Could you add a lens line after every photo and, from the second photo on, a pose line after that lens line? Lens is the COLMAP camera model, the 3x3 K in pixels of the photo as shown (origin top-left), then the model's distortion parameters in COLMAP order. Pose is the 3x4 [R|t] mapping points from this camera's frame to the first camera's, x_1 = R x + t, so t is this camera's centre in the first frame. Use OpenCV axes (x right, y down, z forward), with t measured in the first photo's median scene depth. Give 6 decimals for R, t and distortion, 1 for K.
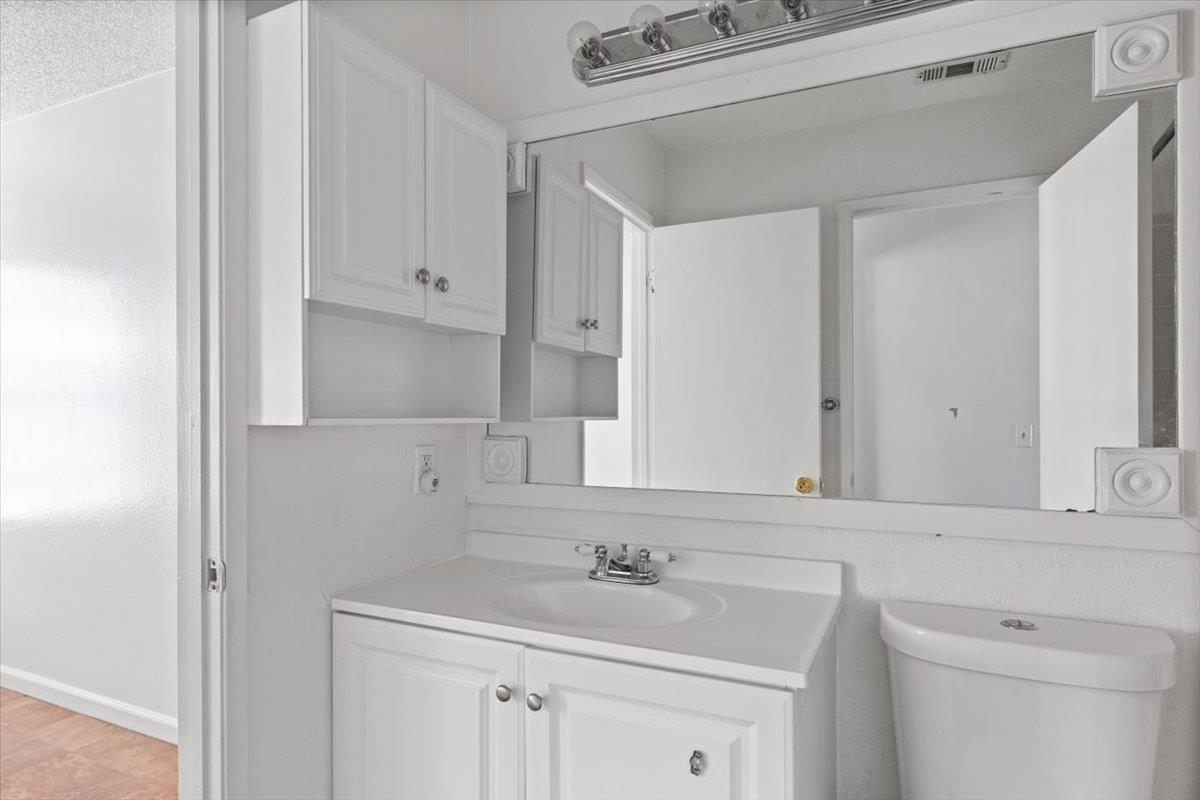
lens RADIAL K [[638.4, 0, 601.9], [0, 638.4, 407.6], [0, 0, 1]] dist [0.001618, 0.000316]
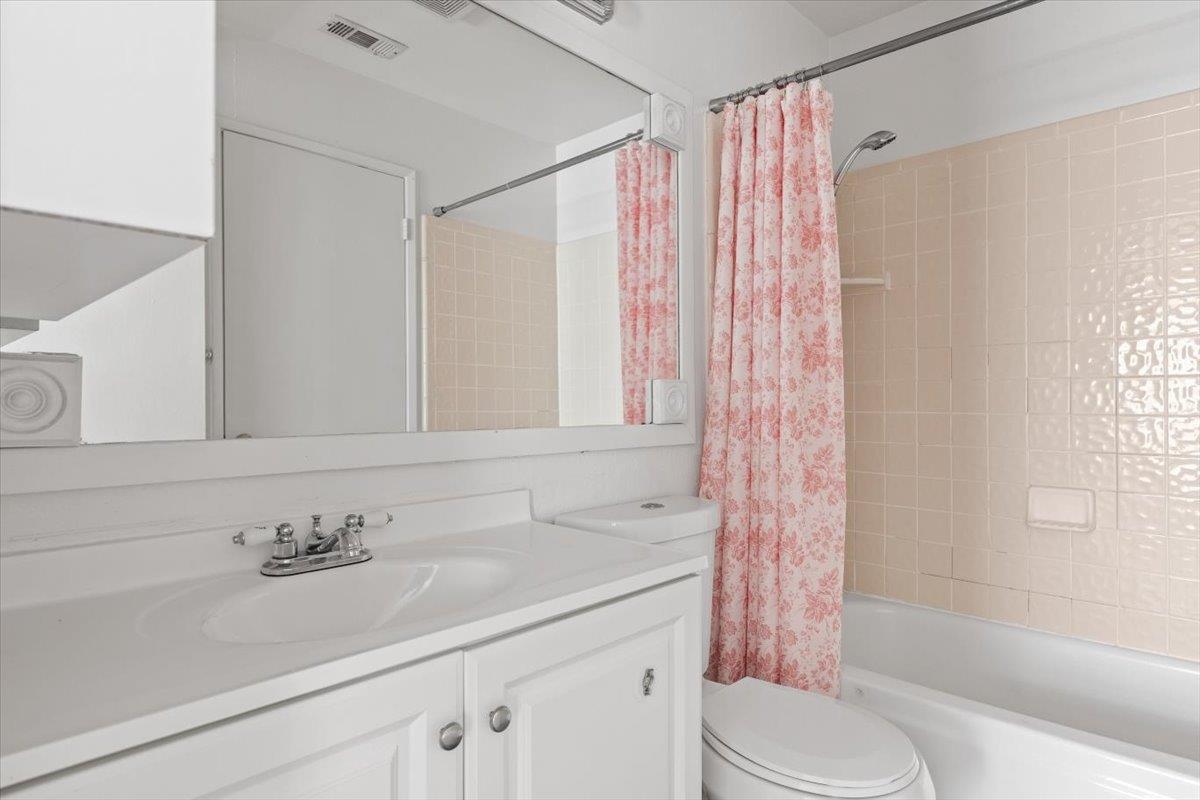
lens RADIAL K [[638.4, 0, 601.9], [0, 638.4, 407.6], [0, 0, 1]] dist [0.001618, 0.000316]
pose [[0.367555, -0.012649, 0.929916, -0.523008], [-0.007667, 0.999832, 0.016631, 0.090350], [-0.929970, -0.013243, 0.367396, 0.496663]]
